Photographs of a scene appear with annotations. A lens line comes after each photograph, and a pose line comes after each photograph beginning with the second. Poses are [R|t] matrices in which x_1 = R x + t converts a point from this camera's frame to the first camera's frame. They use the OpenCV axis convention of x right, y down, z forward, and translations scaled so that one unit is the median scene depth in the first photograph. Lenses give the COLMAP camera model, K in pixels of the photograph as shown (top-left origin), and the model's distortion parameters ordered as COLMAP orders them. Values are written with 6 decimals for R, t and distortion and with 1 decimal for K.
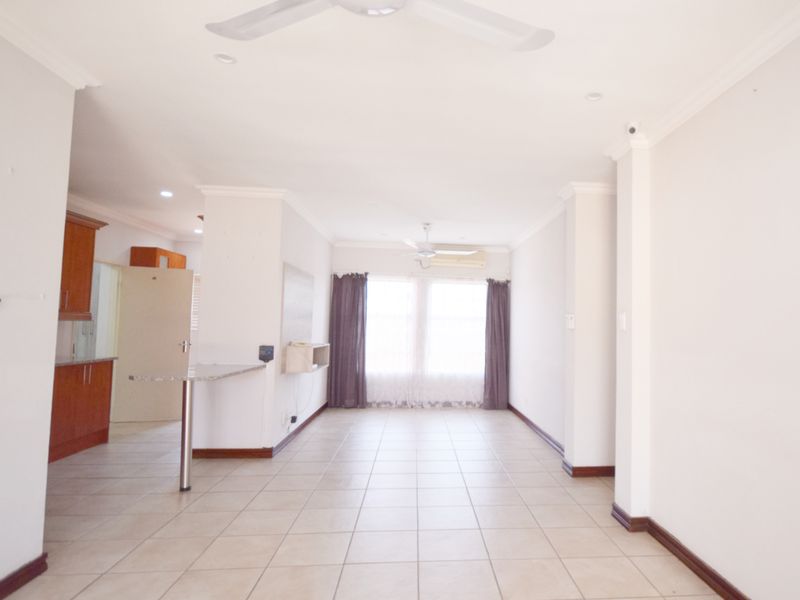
lens RADIAL K [[389.0, 0, 403.7], [0, 389.0, 310.1], [0, 0, 1]] dist [-0.000301, 0.000015]
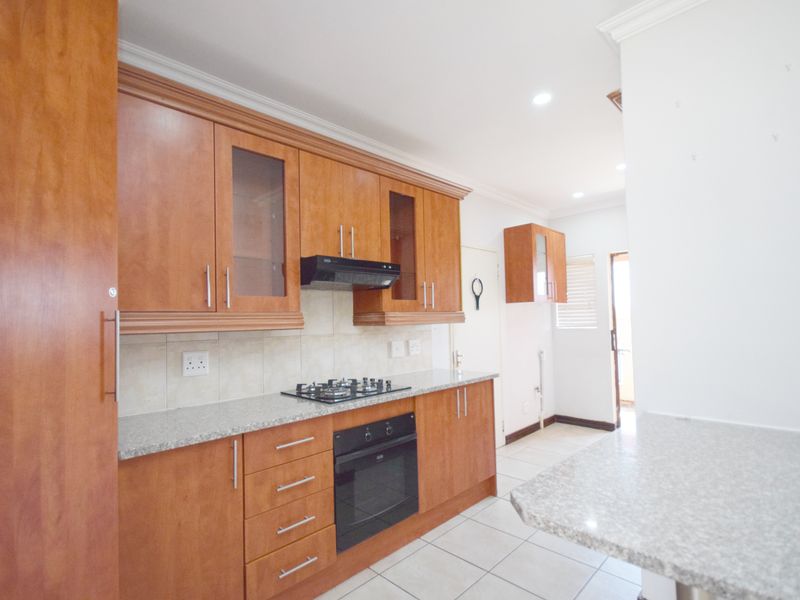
lens RADIAL K [[389.0, 0, 403.7], [0, 389.0, 310.1], [0, 0, 1]] dist [-0.000301, 0.000015]
pose [[0.629914, -0.069057, -0.773589, -0.309067], [0.080543, 0.996477, -0.023369, 0.012248], [0.772477, -0.047587, 0.633257, 0.452158]]
